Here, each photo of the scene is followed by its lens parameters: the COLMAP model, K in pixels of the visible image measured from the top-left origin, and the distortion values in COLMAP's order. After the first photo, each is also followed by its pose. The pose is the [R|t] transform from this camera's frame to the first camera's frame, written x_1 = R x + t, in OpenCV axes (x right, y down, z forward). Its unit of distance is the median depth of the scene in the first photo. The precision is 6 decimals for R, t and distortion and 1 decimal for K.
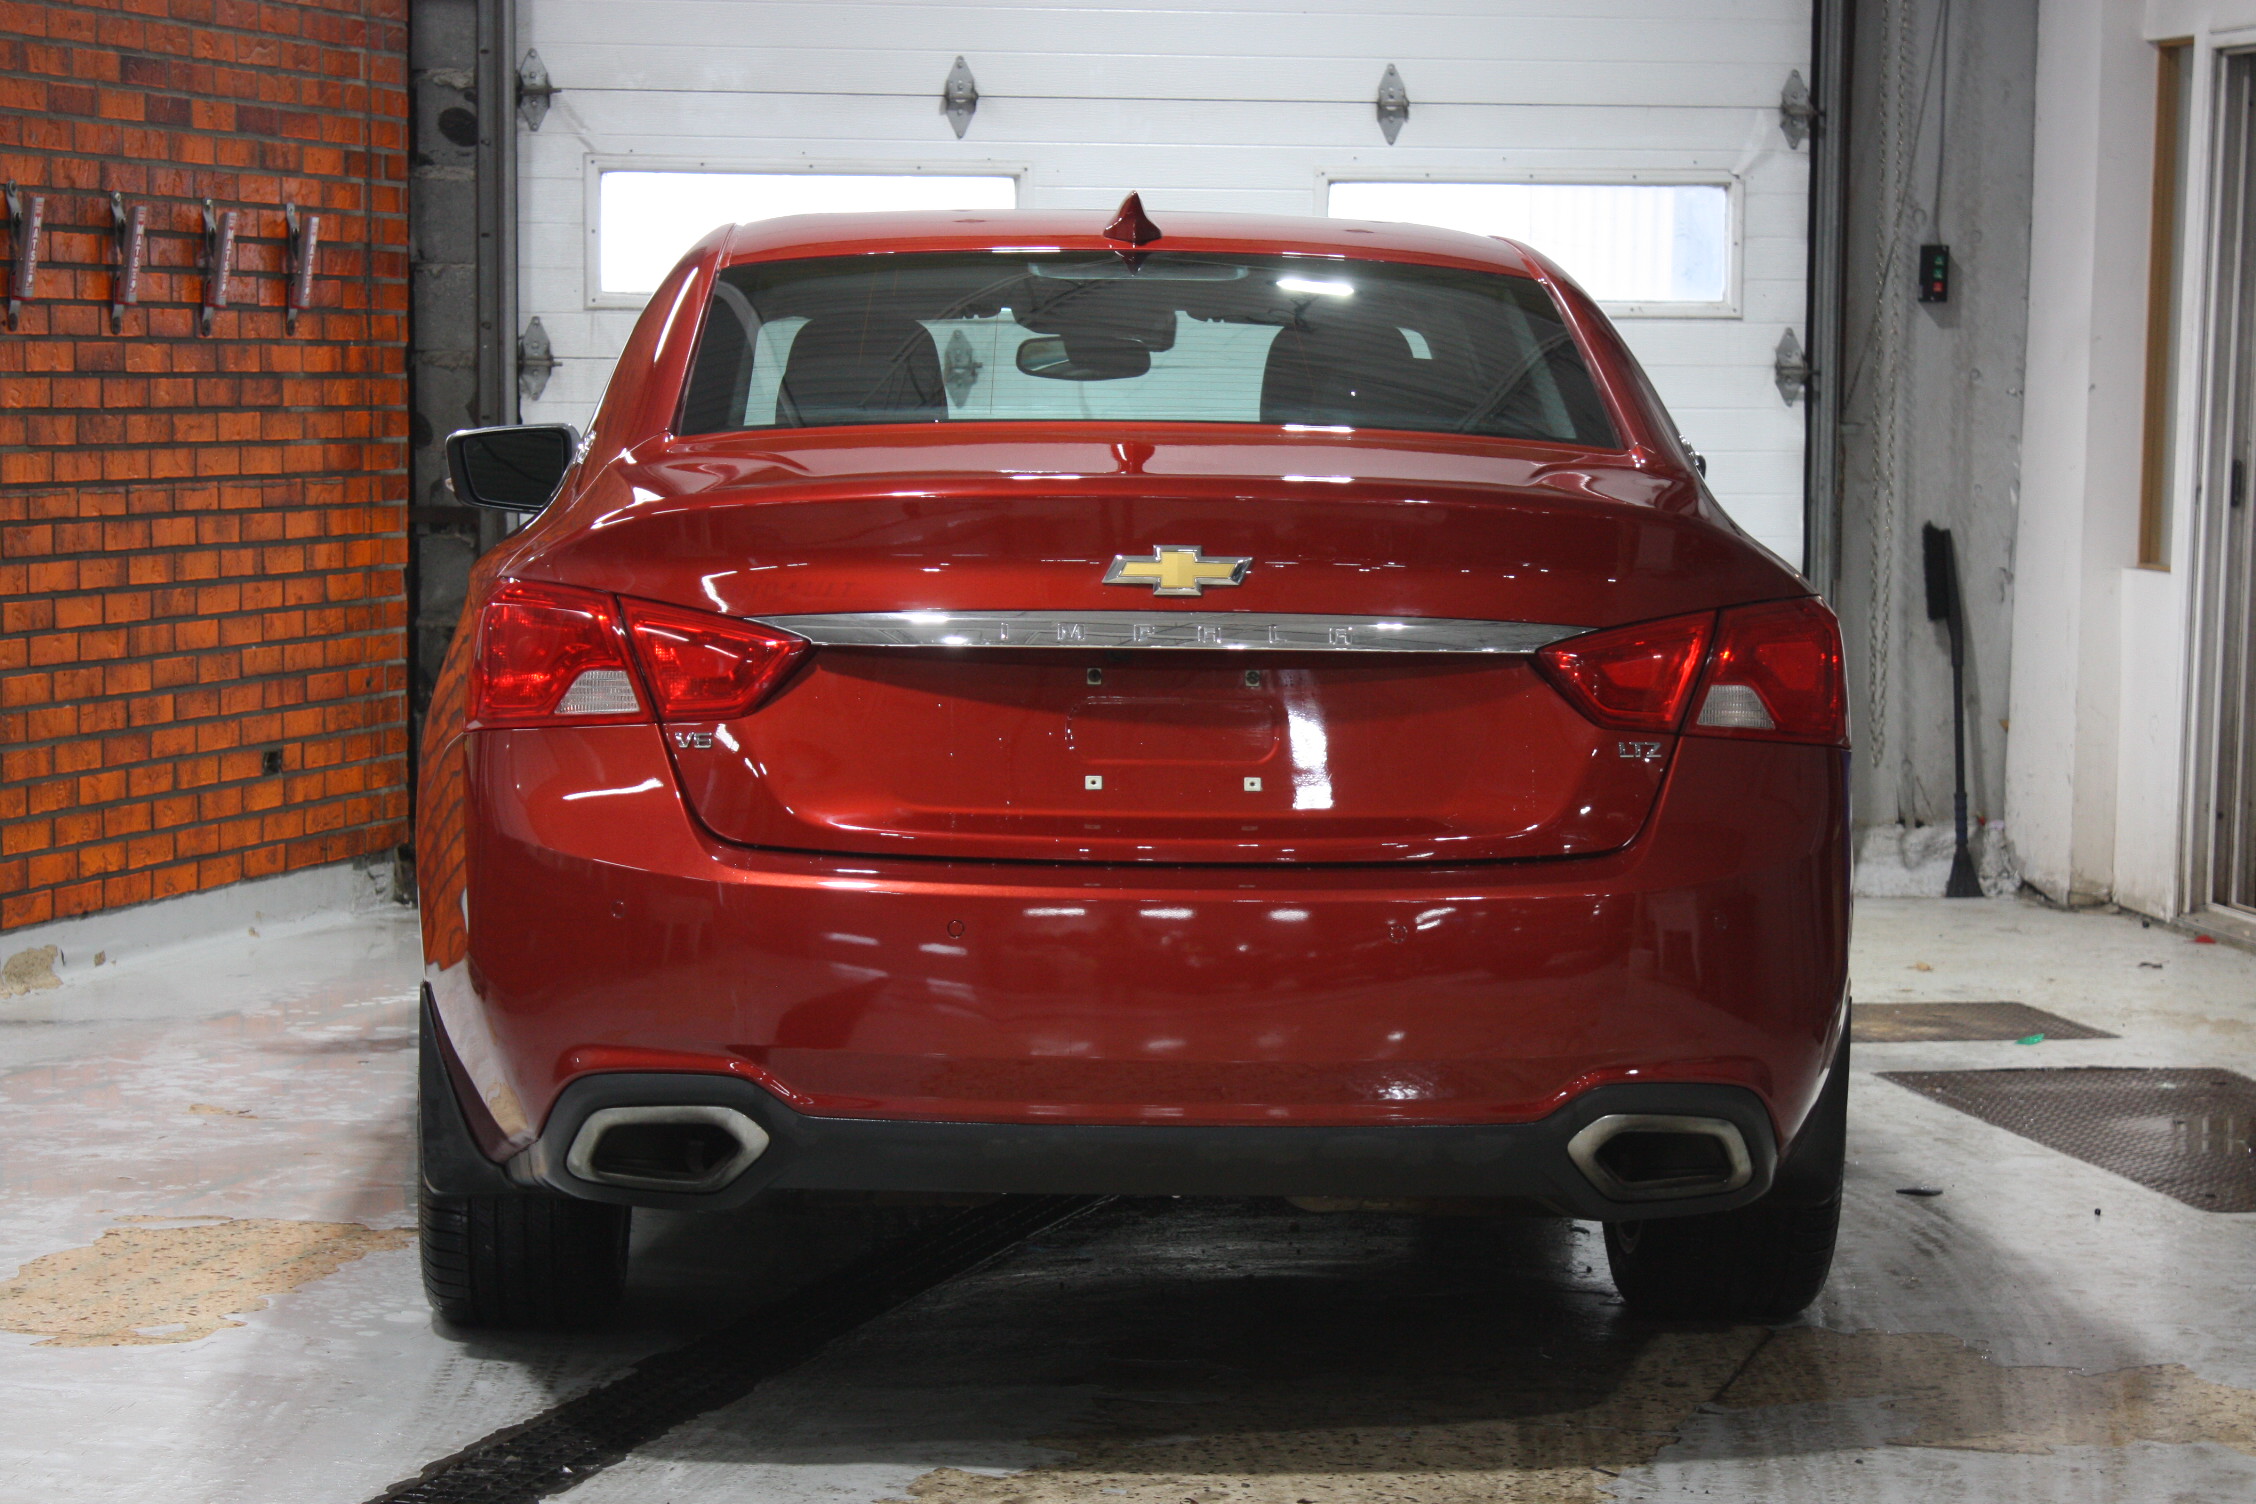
lens RADIAL K [[5313.1, 0, 1128.0], [0, 5313.1, 752.0], [0, 0, 1]] dist [0.169671, -0.832744]
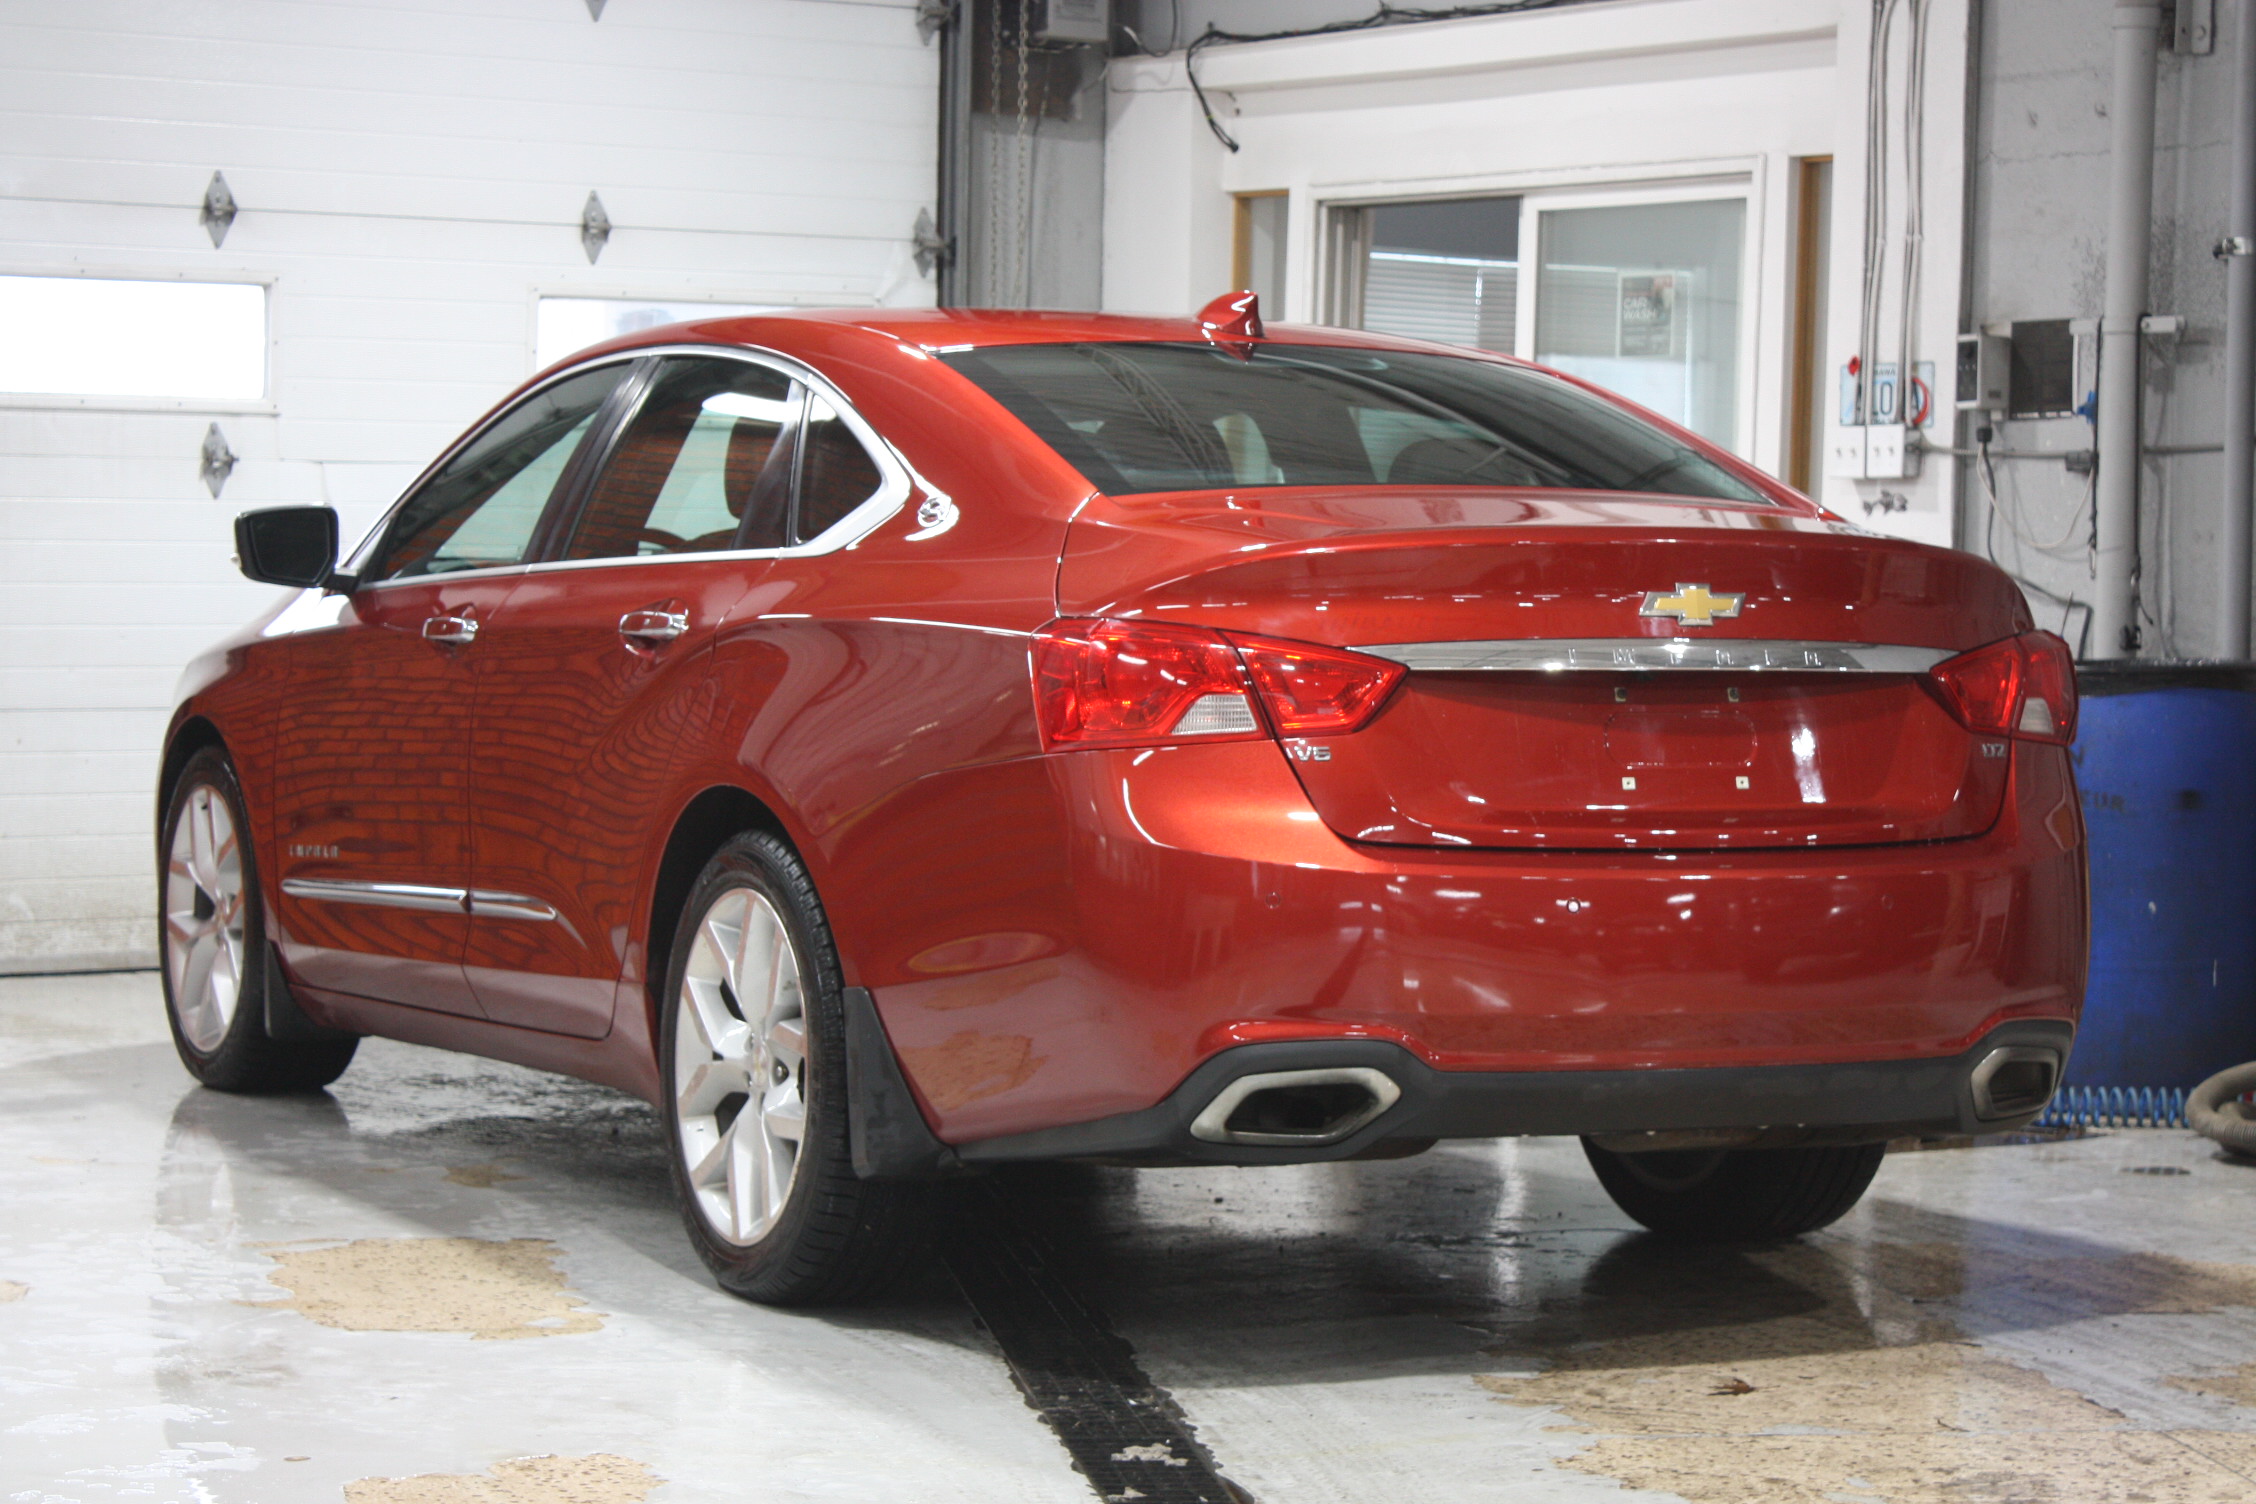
lens RADIAL K [[5089.3, 0, 1128.0], [0, 5089.3, 752.0], [0, 0, 1]] dist [0.051121, 0.239955]
pose [[0.927335, -0.013507, 0.373987, -0.278747], [0.022133, 0.999579, -0.018780, 0.009160], [-0.373576, 0.025693, 0.927244, -0.007543]]
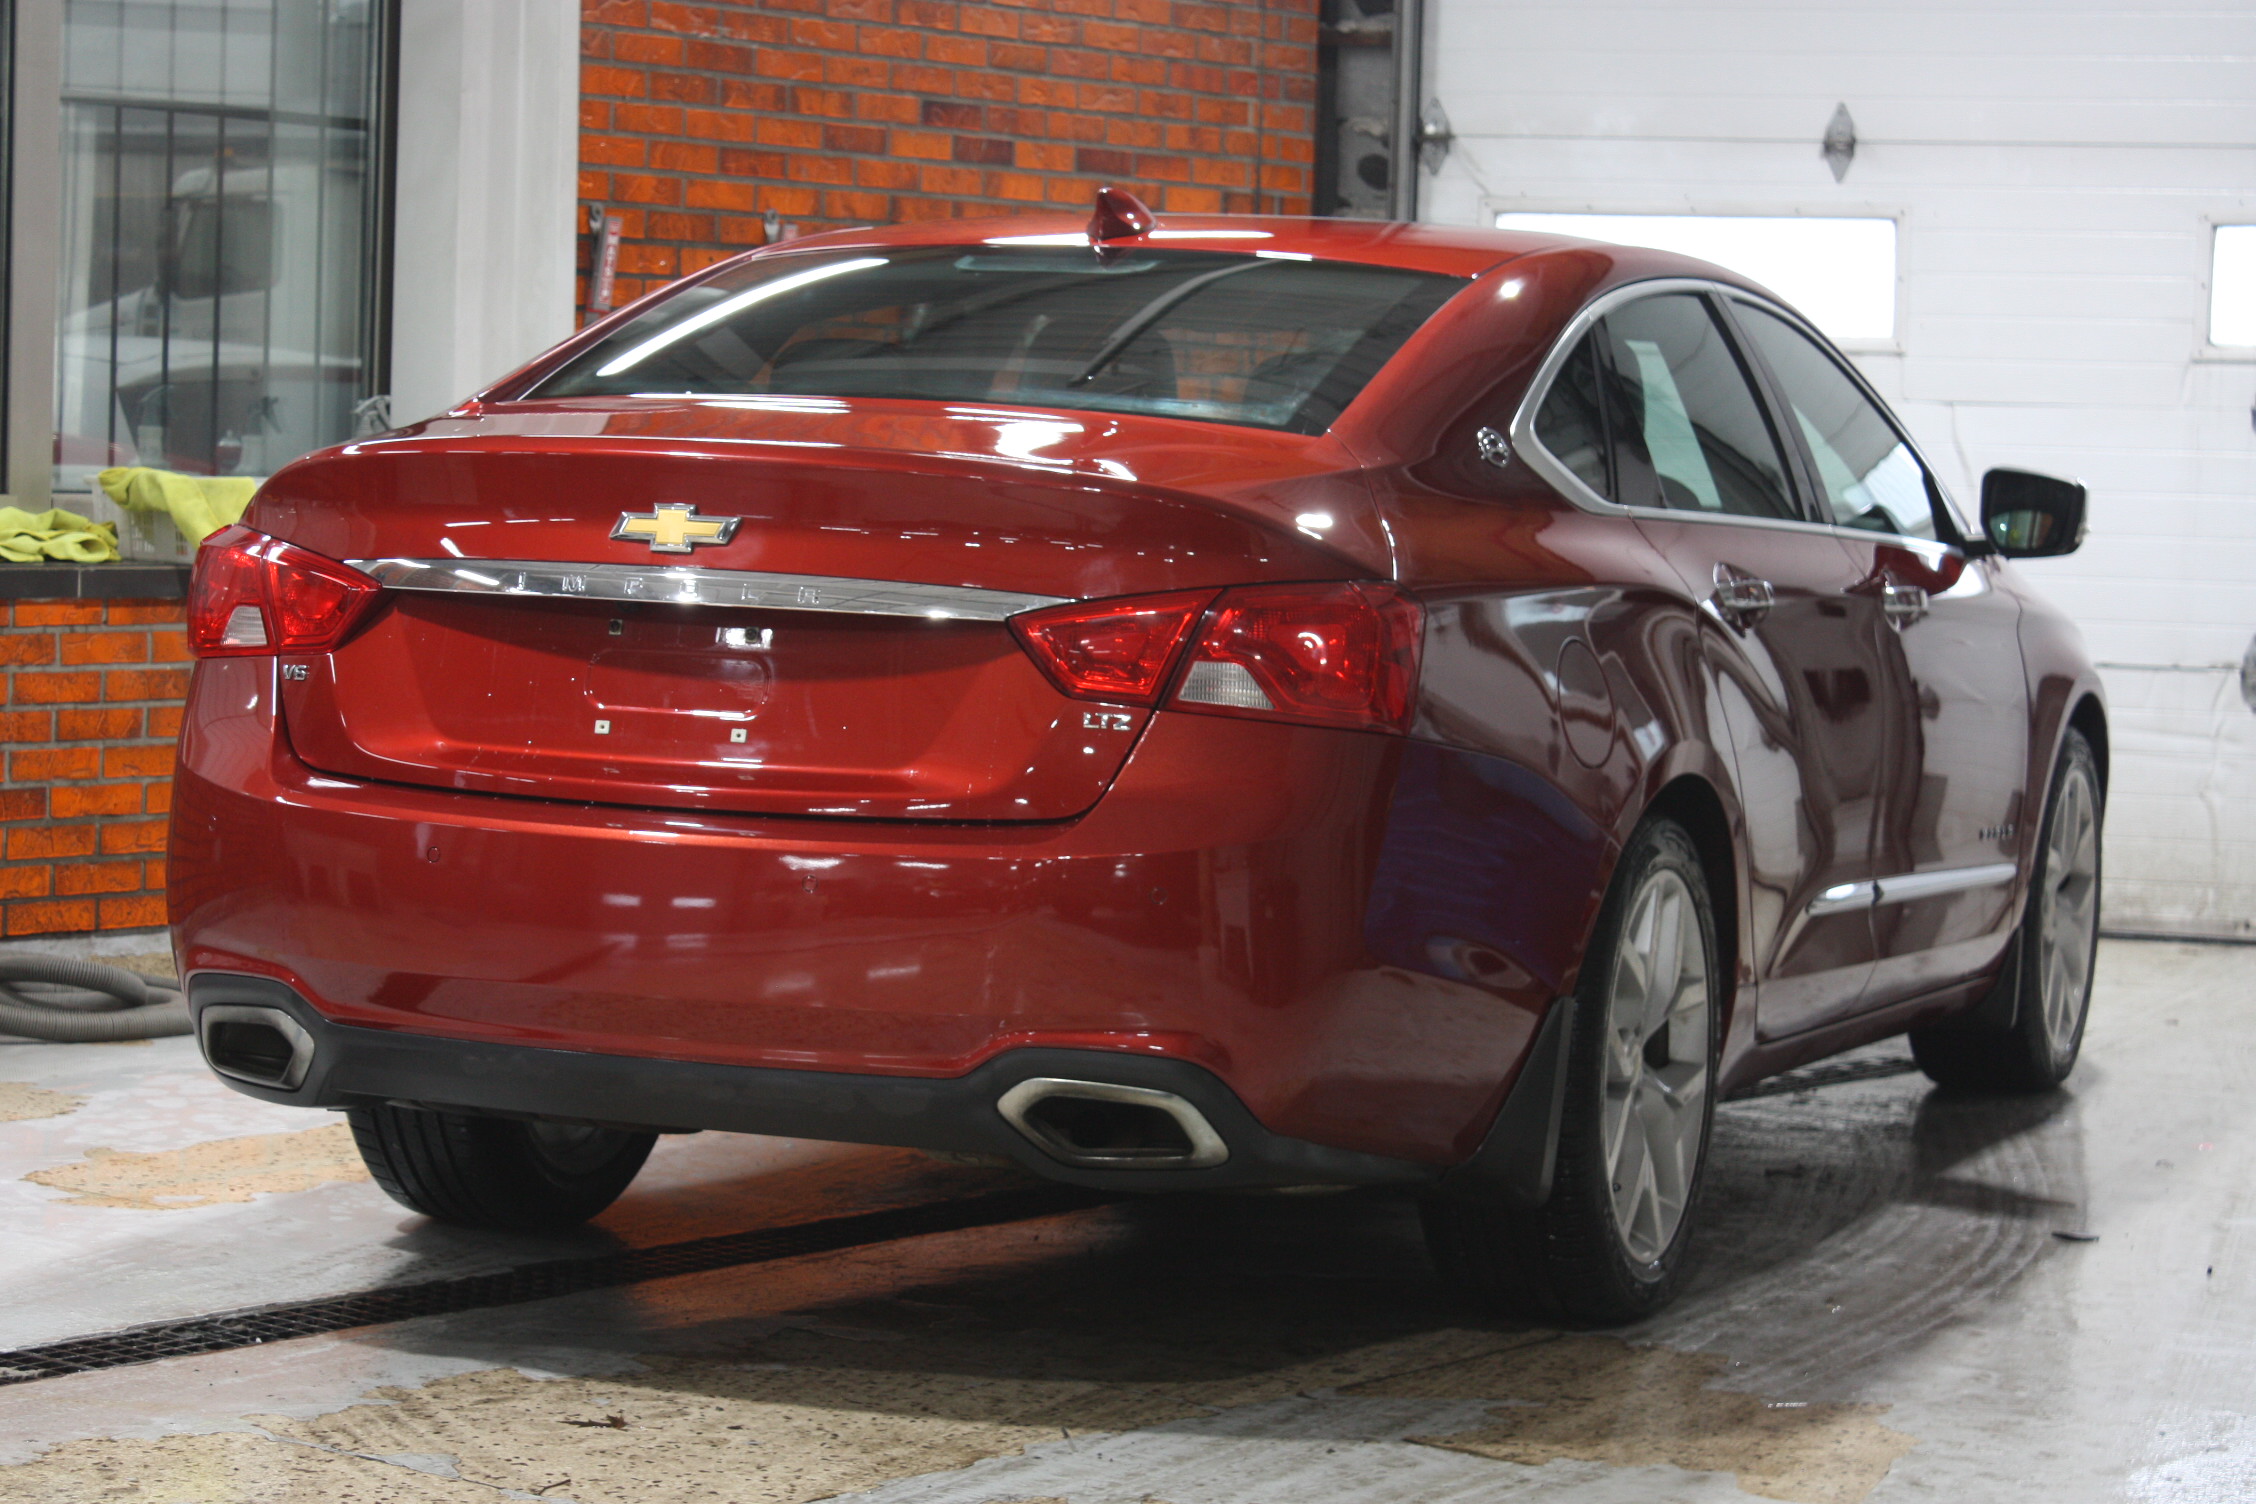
lens RADIAL K [[4958.0, 0, 1128.0], [0, 4958.0, 752.0], [0, 0, 1]] dist [0.044049, -0.550430]
pose [[0.924248, 0.045625, -0.379056, 0.240039], [-0.049826, 0.998757, -0.001275, 0.003505], [0.378526, 0.020065, 0.925373, 0.068363]]
